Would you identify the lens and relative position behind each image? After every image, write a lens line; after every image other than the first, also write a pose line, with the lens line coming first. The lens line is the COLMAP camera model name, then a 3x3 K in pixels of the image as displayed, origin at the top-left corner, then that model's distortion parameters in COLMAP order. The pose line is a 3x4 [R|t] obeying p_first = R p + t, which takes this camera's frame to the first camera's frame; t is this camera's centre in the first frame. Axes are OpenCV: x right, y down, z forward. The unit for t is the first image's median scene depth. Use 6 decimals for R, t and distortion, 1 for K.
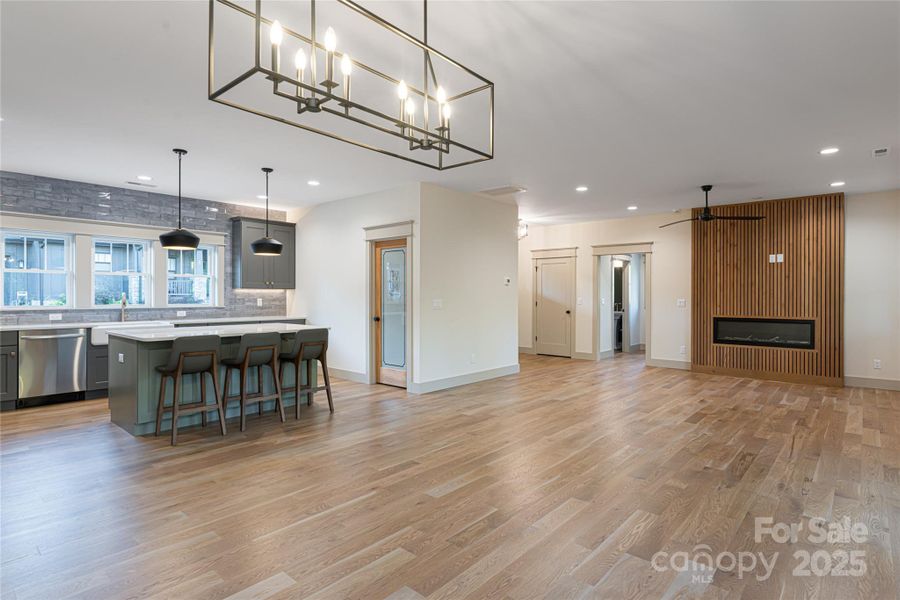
lens RADIAL K [[476.8, 0, 459.0], [0, 476.8, 293.1], [0, 0, 1]] dist [-0.002547, -0.000390]
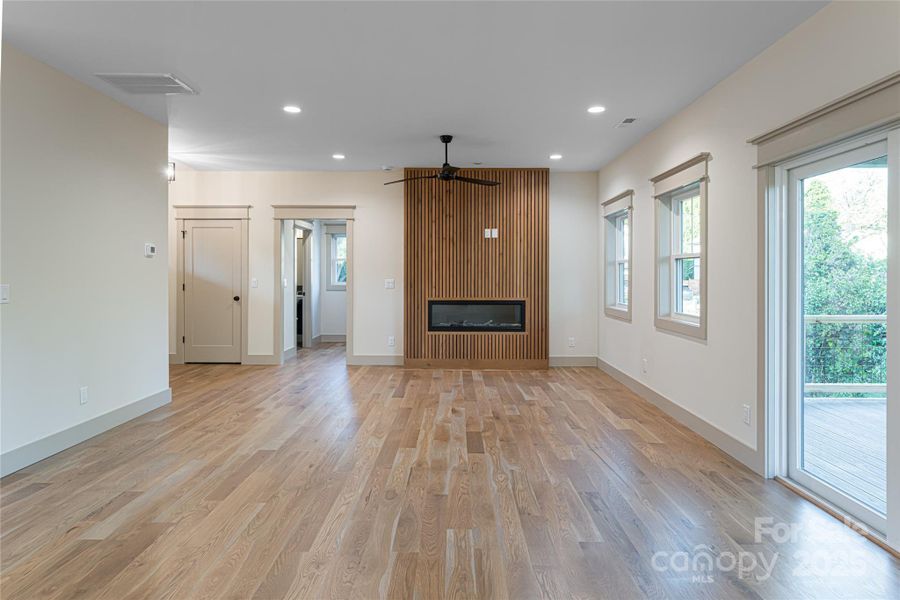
lens RADIAL K [[525.0, 0, 451.1], [0, 525.0, 277.7], [0, 0, 1]] dist [0.000736, 0.000036]
pose [[0.764277, -0.004741, 0.644871, -0.032947], [-0.002787, 0.999939, 0.010655, 0.000592], [-0.644882, -0.009941, 0.764217, 0.281956]]
